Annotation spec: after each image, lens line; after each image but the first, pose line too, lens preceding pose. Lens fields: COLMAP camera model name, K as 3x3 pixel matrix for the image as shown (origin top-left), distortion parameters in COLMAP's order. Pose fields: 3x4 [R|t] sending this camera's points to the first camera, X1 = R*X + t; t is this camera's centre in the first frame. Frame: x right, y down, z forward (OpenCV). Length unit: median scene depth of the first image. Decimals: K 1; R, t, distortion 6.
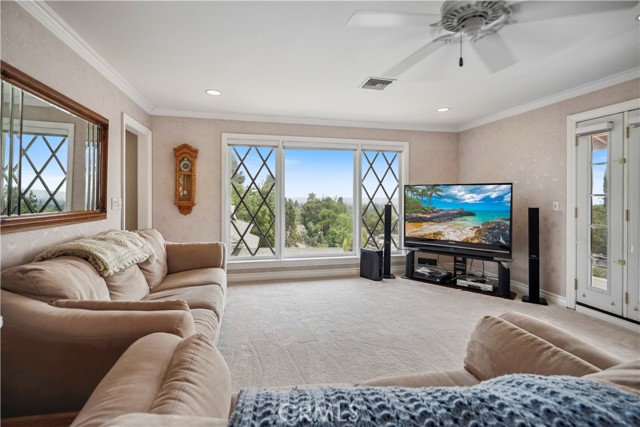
lens RADIAL K [[302.4, 0, 318.2], [0, 302.4, 198.1], [0, 0, 1]] dist [-0.001785, -0.000108]
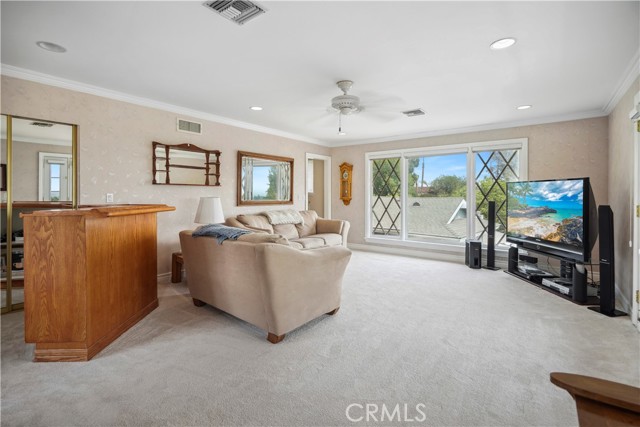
lens RADIAL K [[302.4, 0, 318.2], [0, 302.4, 198.1], [0, 0, 1]] dist [-0.001785, -0.000108]
pose [[0.642863, 0.004709, -0.765967, 0.725623], [-0.005394, 0.999984, 0.001621, 0.014148], [0.765962, 0.003090, 0.642878, -0.171858]]
